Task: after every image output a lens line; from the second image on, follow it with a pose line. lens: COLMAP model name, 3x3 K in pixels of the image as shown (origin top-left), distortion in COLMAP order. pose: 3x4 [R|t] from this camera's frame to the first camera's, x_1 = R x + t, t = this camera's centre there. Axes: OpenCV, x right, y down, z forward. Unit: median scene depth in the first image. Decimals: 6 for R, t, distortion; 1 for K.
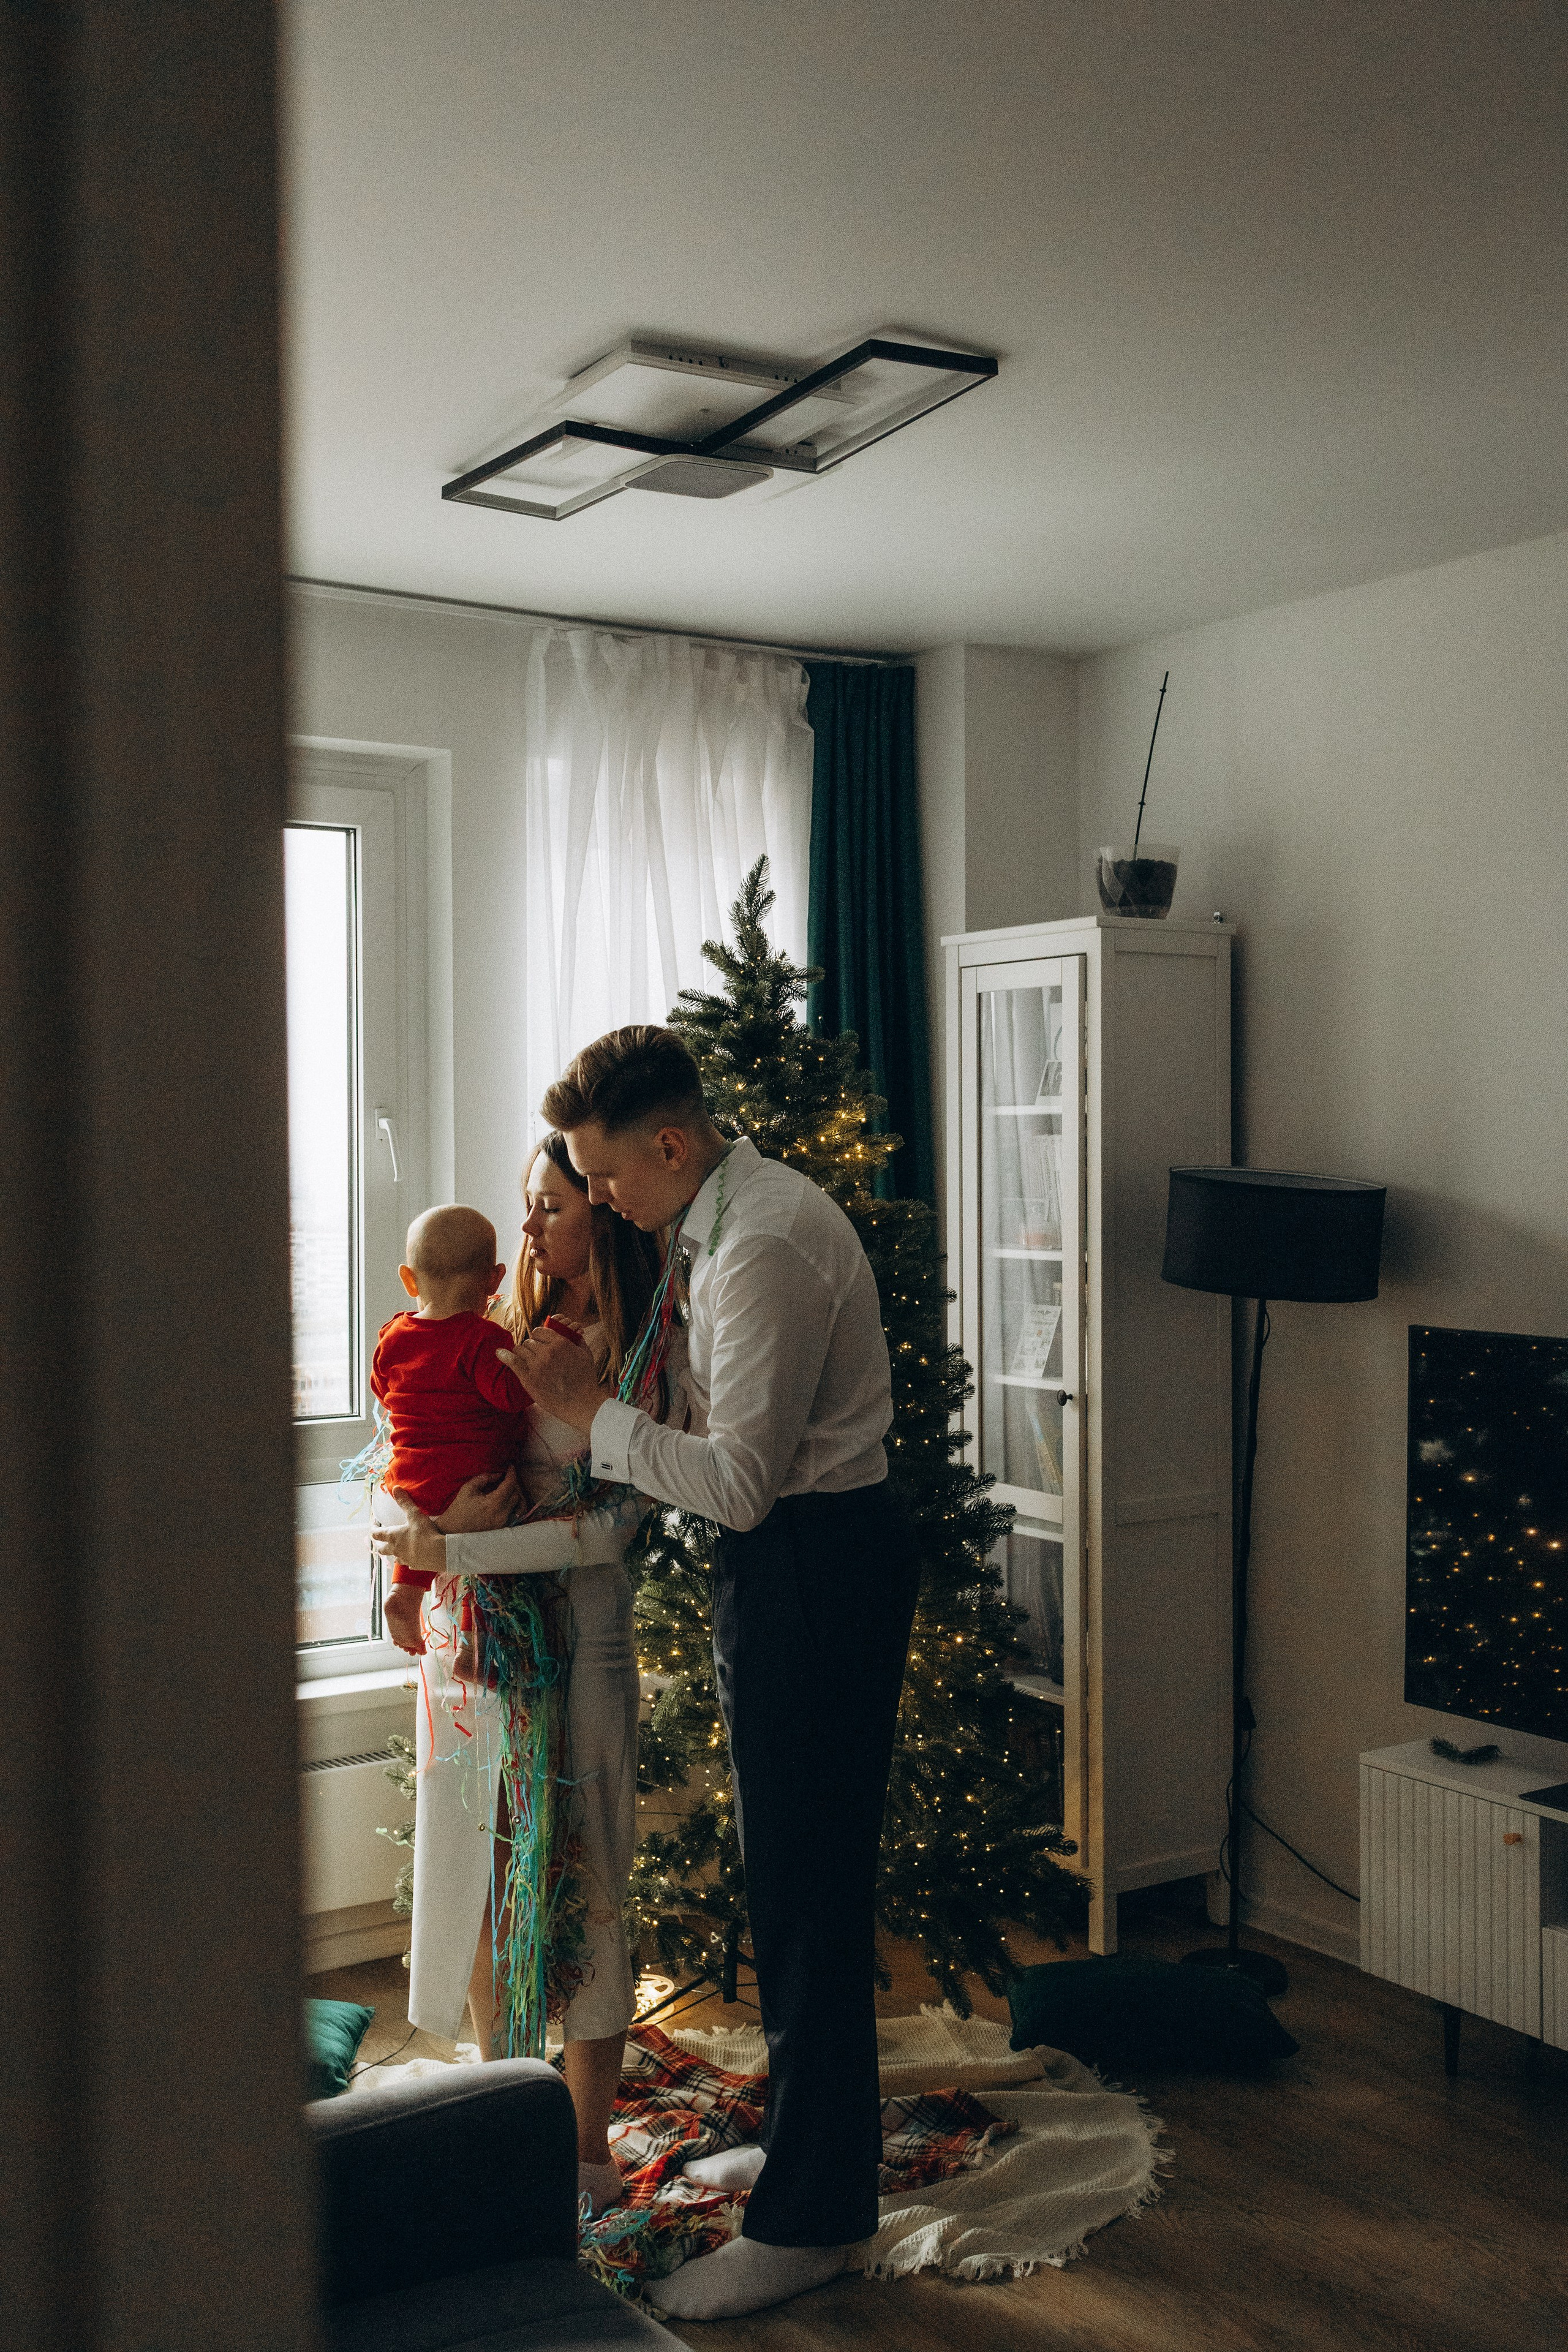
lens RADIAL K [[2400.4, 0, 721.0], [0, 2400.4, 1205.7], [0, 0, 1]] dist [0.005776, 0.000000]
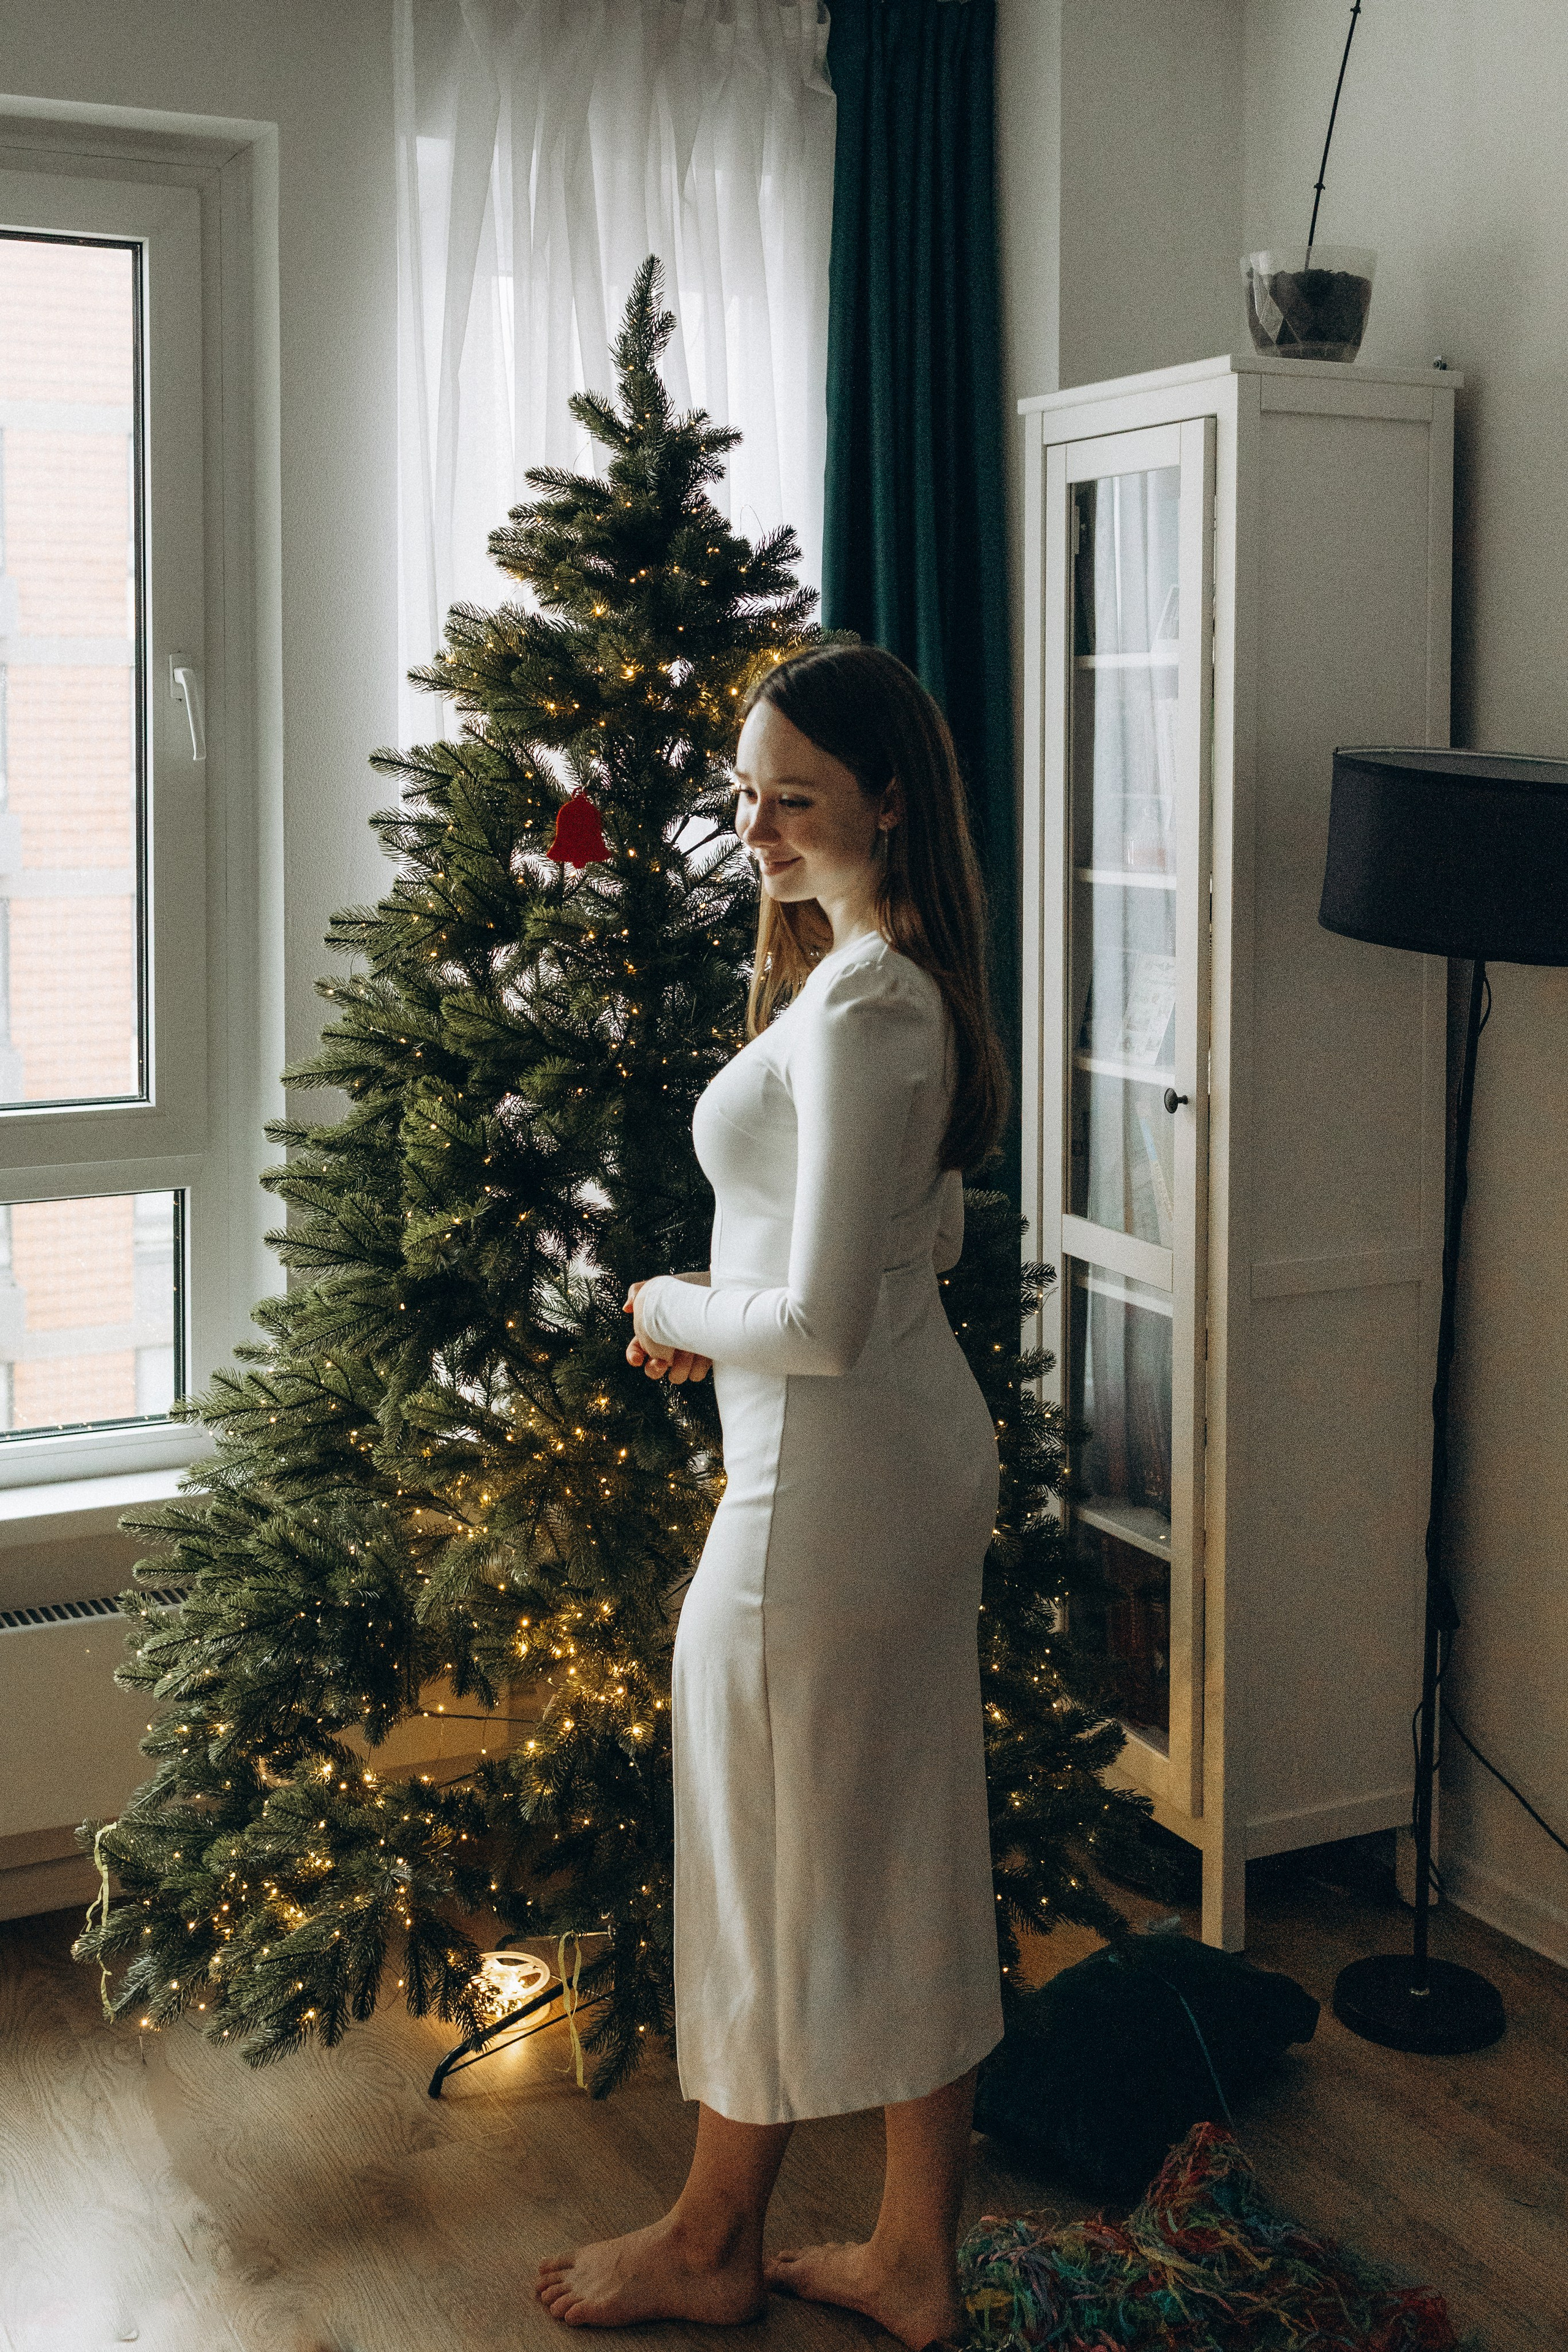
lens RADIAL K [[2653.9, 0, 763.6], [0, 2653.9, 860.9], [0, 0, 1]] dist [-0.026930, 0.000000]
pose [[0.993351, 0.010348, -0.114662, 0.114299], [-0.007445, 0.999641, 0.025719, -0.002559], [0.114887, -0.024695, 0.993072, 0.277221]]
